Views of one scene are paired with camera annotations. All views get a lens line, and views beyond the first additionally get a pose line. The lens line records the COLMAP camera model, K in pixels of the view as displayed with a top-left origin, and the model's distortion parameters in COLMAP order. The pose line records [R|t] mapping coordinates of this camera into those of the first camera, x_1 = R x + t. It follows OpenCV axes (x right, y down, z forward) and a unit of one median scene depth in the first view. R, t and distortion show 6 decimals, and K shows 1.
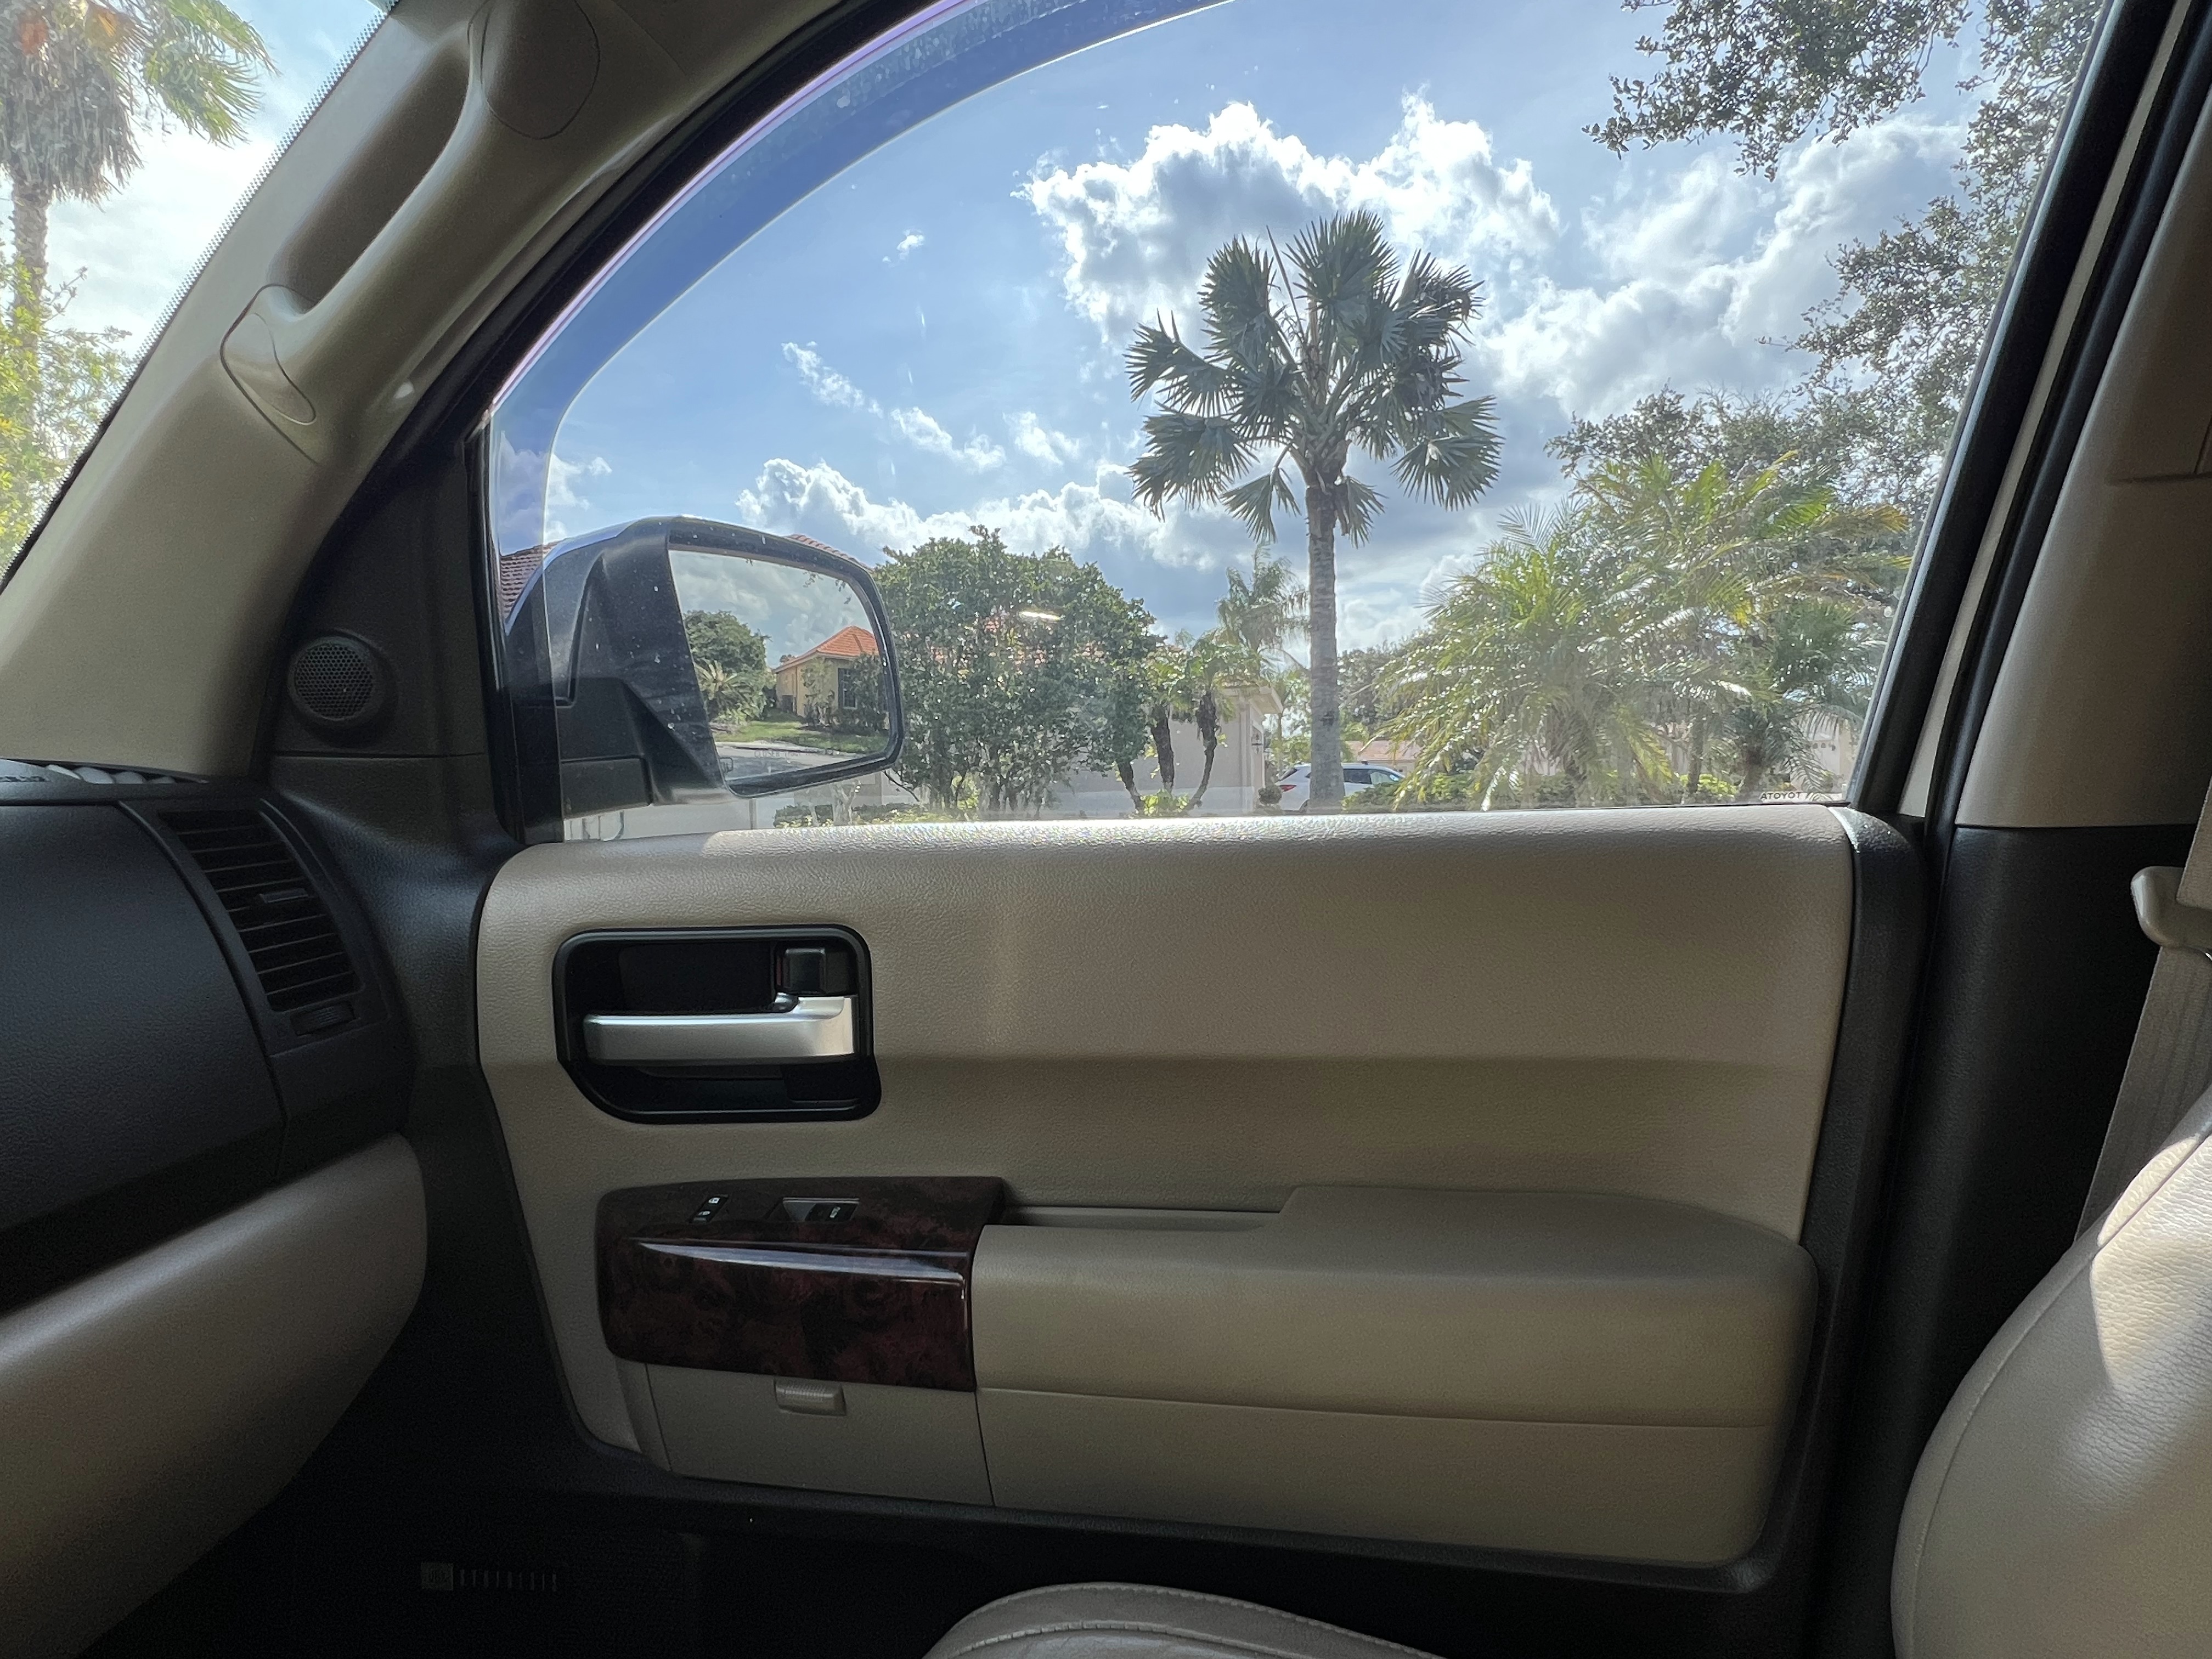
lens RADIAL K [[1243.7, 0, 1099.5], [0, 1243.7, 855.7], [0, 0, 1]] dist [-0.024056, 0.015668]
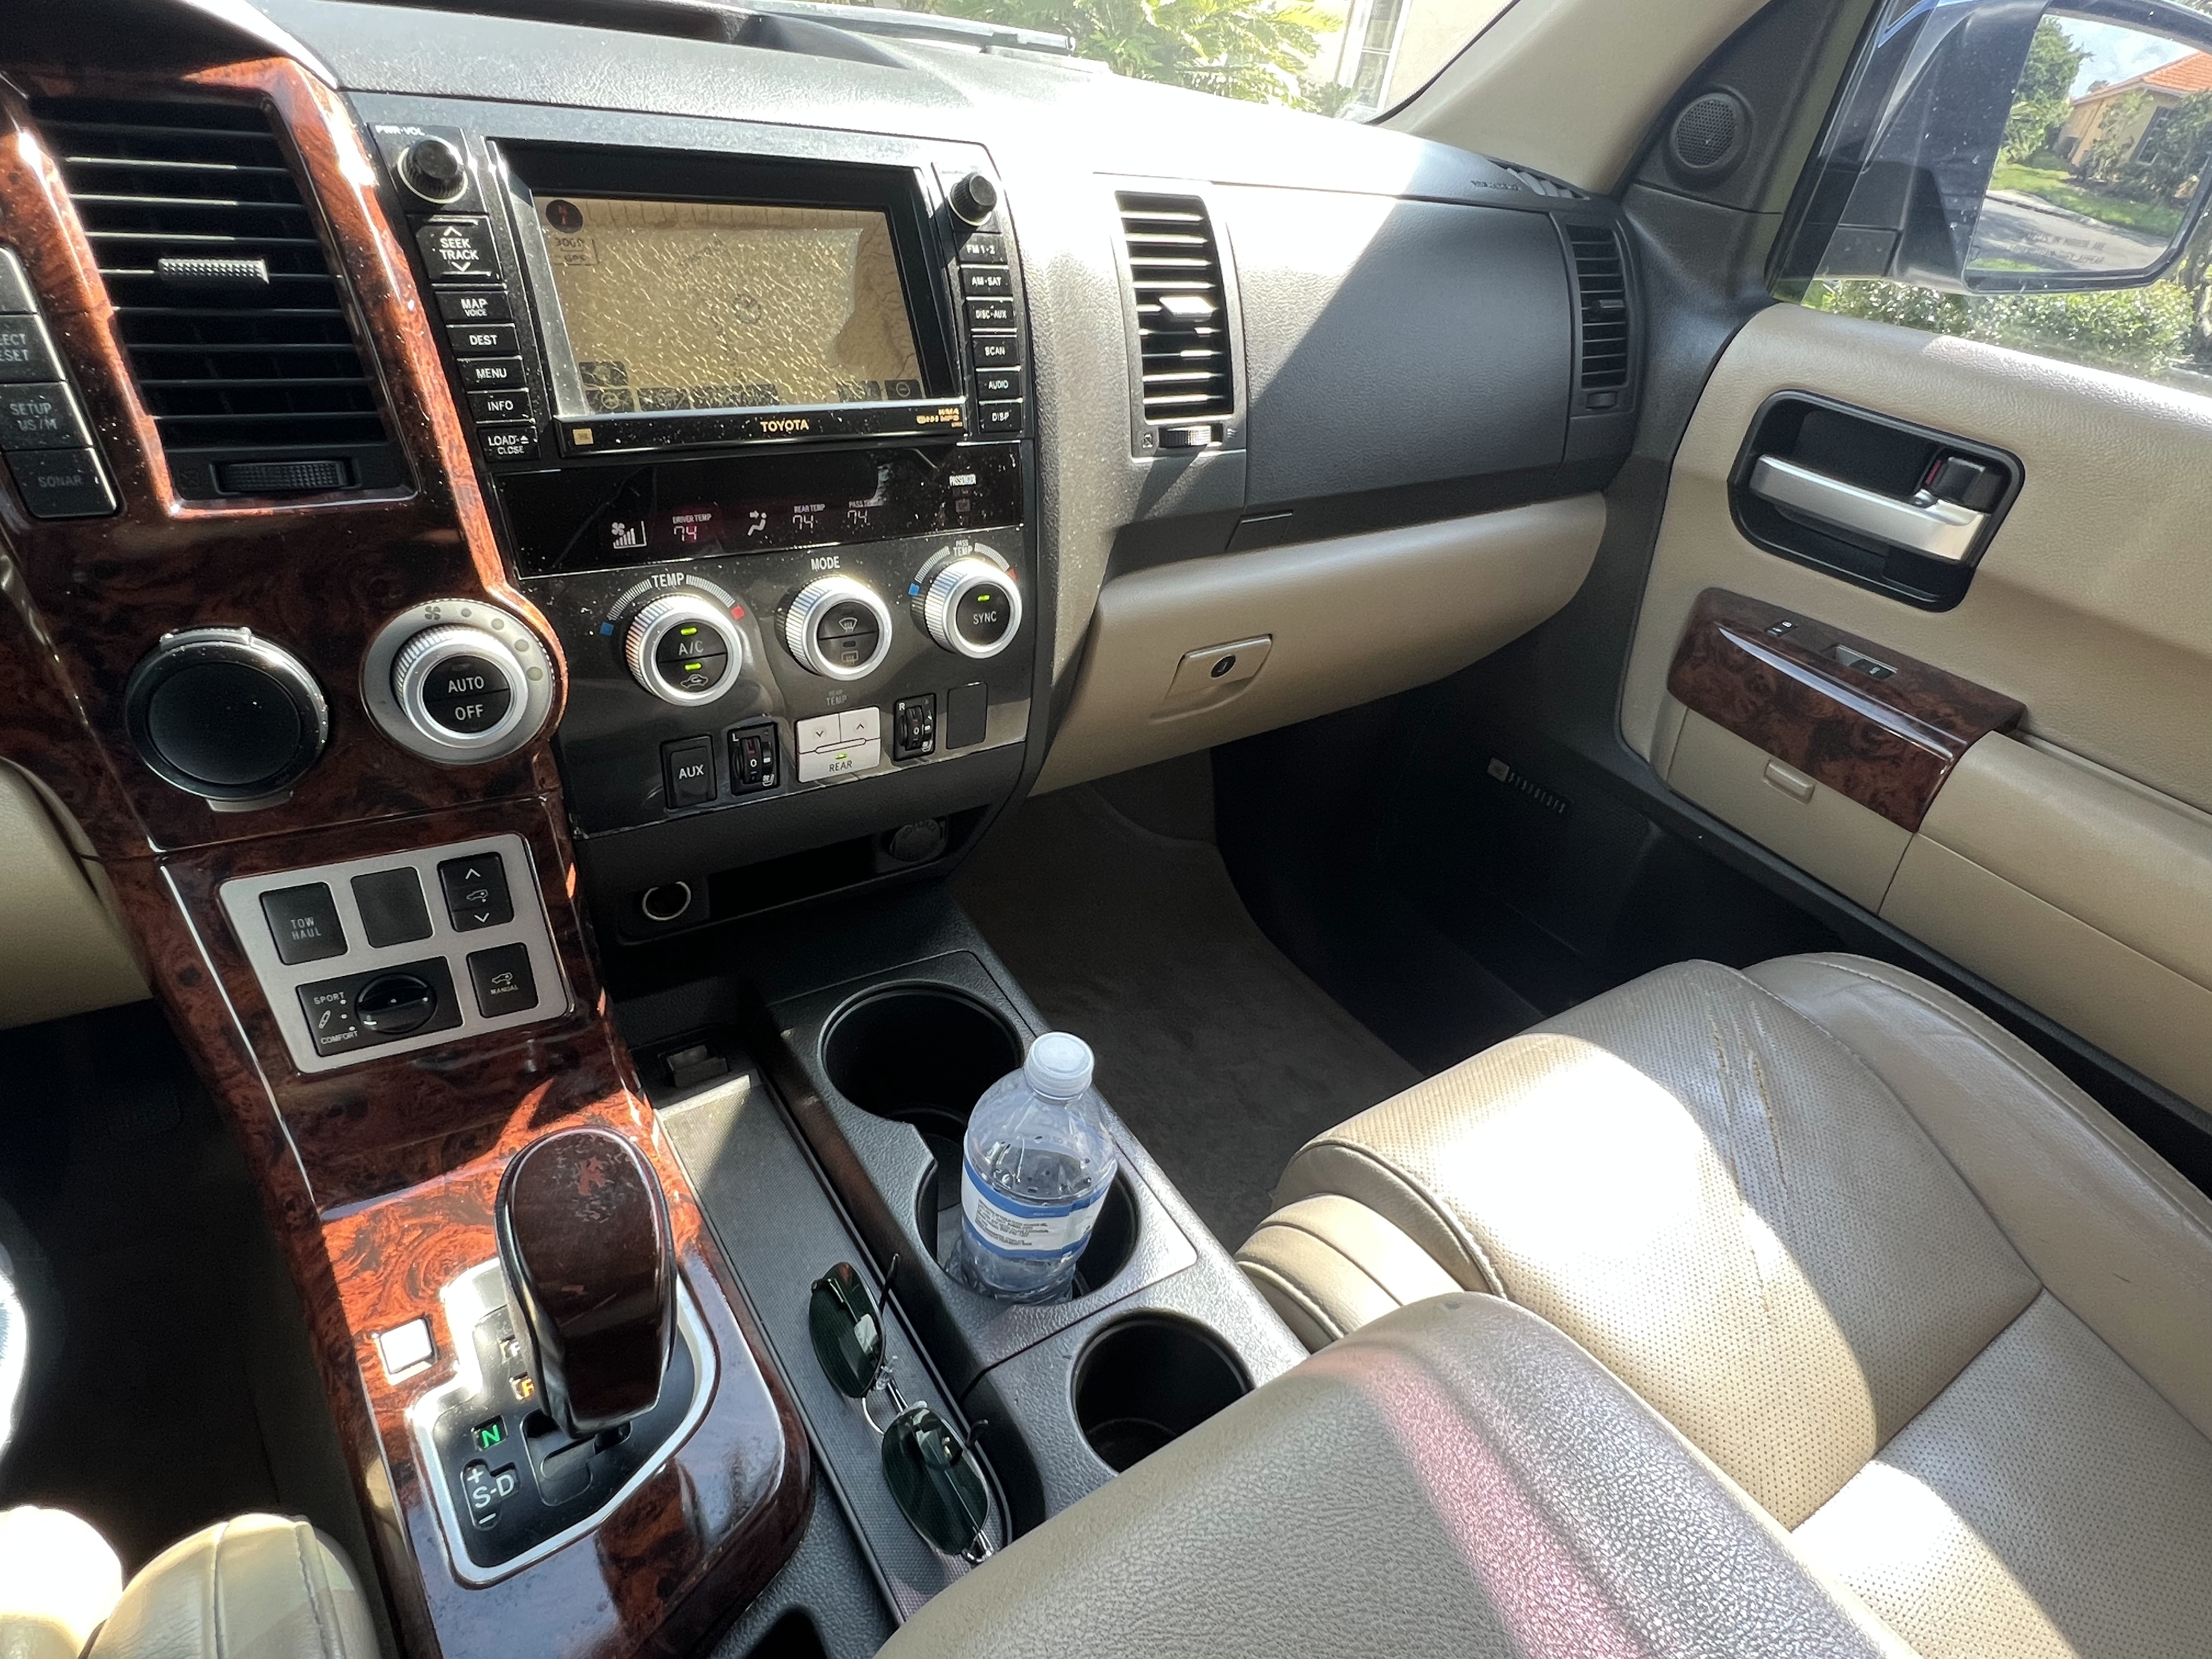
lens RADIAL K [[1243.7, 0, 1099.5], [0, 1243.7, 855.7], [0, 0, 1]] dist [-0.024056, 0.015668]
pose [[0.674329, 0.512500, -0.531624, 0.026398], [-0.208527, 0.822798, 0.528697, -0.068905], [0.708376, -0.245658, 0.661706, -0.489869]]
